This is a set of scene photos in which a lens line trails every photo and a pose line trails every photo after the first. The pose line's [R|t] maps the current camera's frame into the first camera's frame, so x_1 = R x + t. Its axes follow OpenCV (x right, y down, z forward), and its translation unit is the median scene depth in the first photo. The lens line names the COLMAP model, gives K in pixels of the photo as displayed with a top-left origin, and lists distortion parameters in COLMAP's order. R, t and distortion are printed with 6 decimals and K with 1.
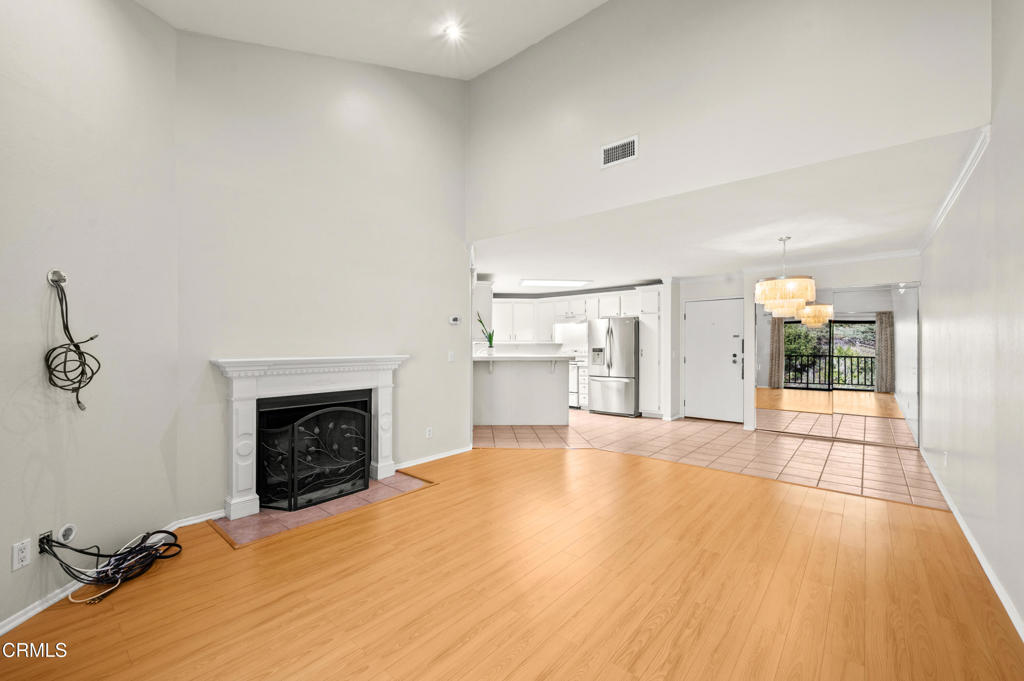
lens RADIAL K [[425.3, 0, 514.1], [0, 425.3, 342.7], [0, 0, 1]] dist [0.003483, 0.000017]
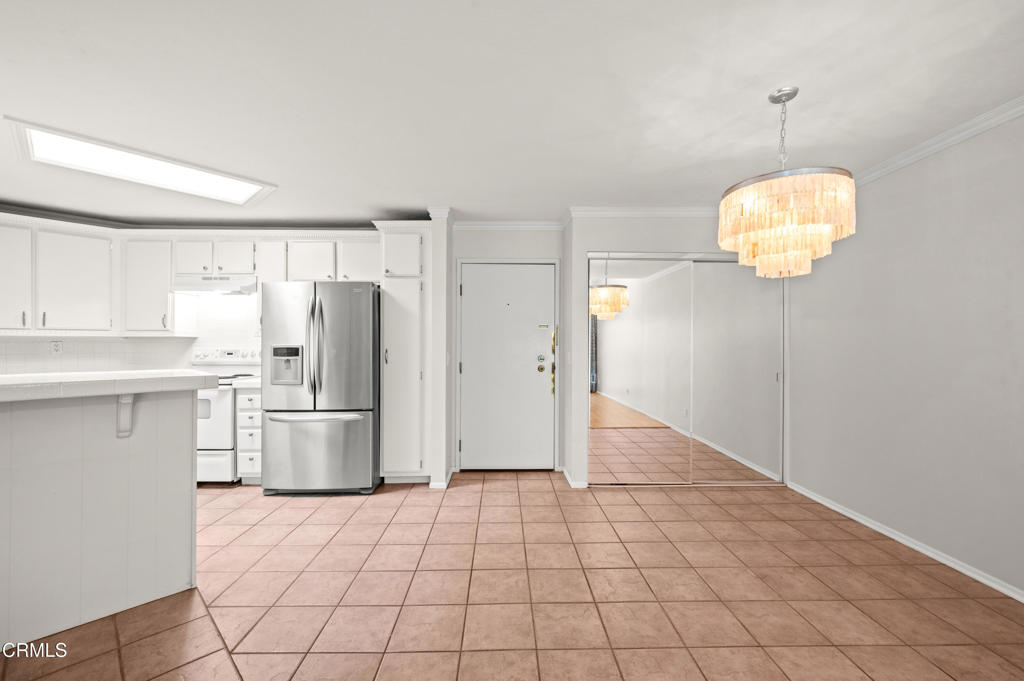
lens RADIAL K [[423.4, 0, 513.1], [0, 423.4, 342.5], [0, 0, 1]] dist [-0.001709, 0.000837]
pose [[0.755180, -0.000389, 0.655517, 0.086589], [-0.006996, 0.999938, 0.008654, 0.002206], [-0.655480, -0.011122, 0.755131, 0.515979]]
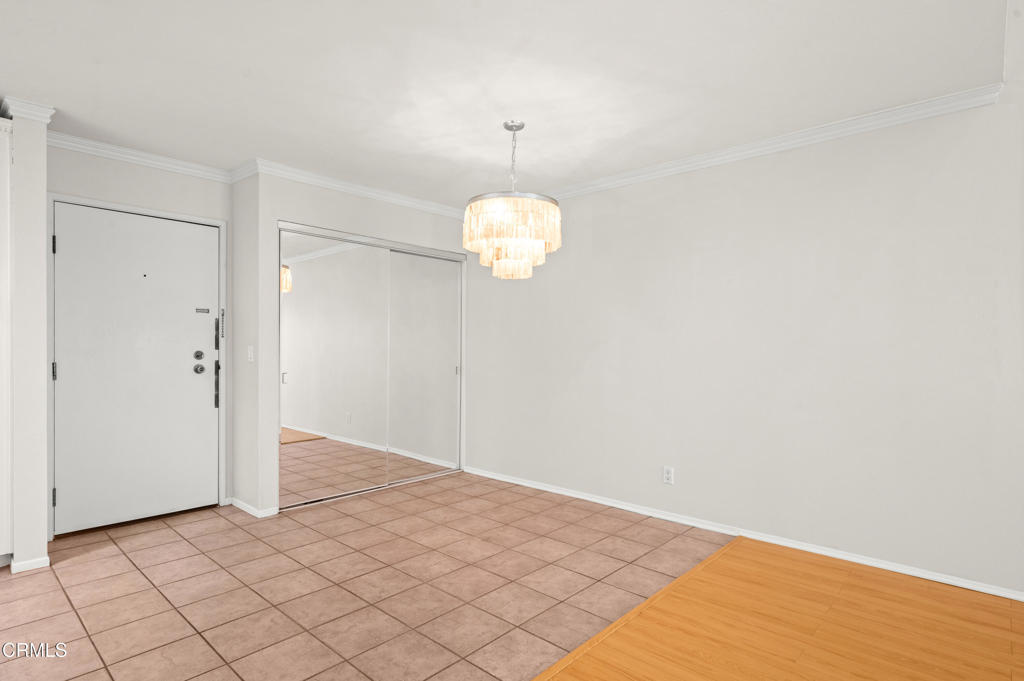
lens RADIAL K [[531.5, 0, 519.8], [0, 531.5, 354.6], [0, 0, 1]] dist [0.005937, -0.001150]
pose [[0.040089, -0.019271, 0.999010, -0.011241], [-0.019711, 0.999604, 0.020073, 0.010809], [-0.999002, -0.020496, 0.039693, 0.584163]]
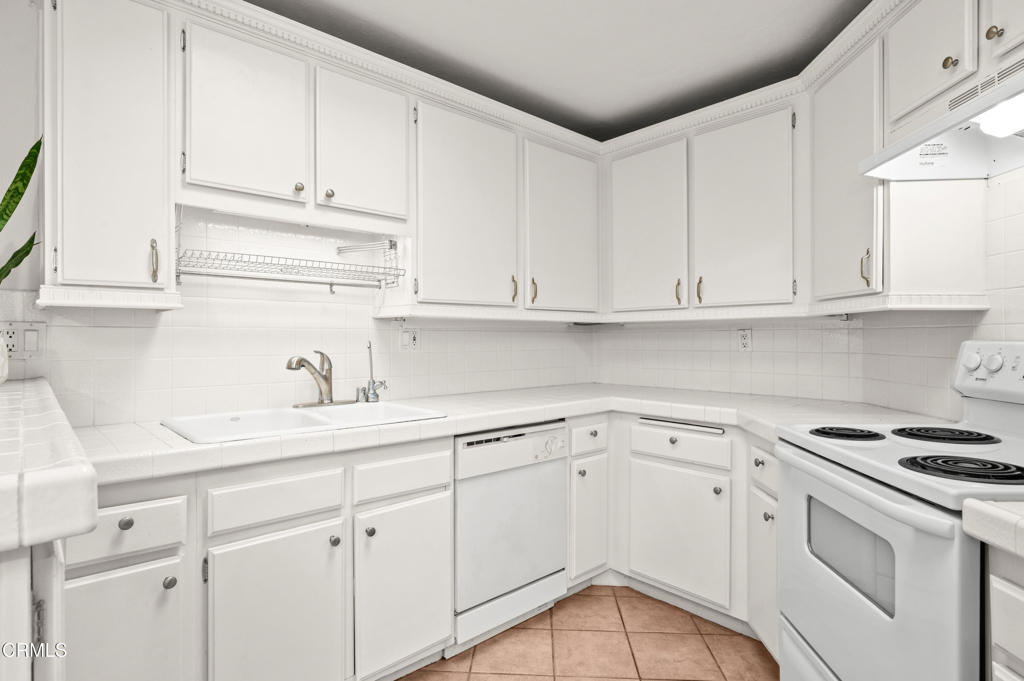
lens RADIAL K [[531.5, 0, 516.1], [0, 531.5, 335.4], [0, 0, 1]] dist [0.005937, -0.001150]
pose [[0.598475, -0.007327, -0.801108, 0.196106], [0.014278, 0.999897, 0.001522, 0.010414], [0.801014, -0.012349, 0.598518, 0.910042]]
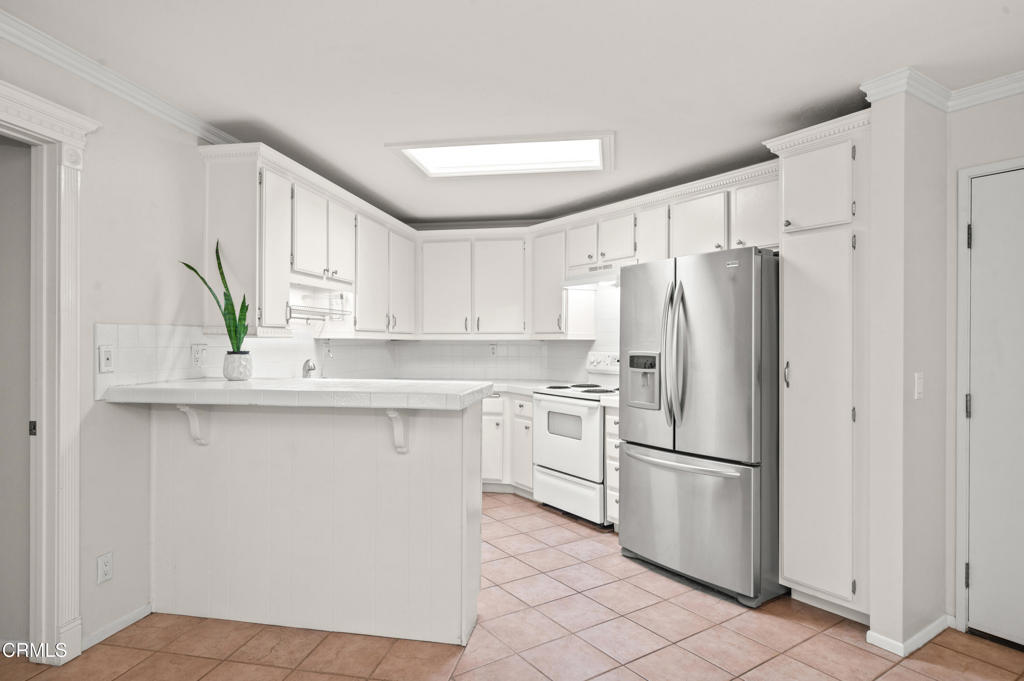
lens RADIAL K [[585.7, 0, 509.4], [0, 585.7, 339.4], [0, 0, 1]] dist [0.003192, -0.001487]
pose [[0.960587, -0.002061, -0.277973, 0.223526], [0.004478, 0.999957, 0.008059, -0.003036], [0.277945, -0.008986, 0.960555, 0.561546]]
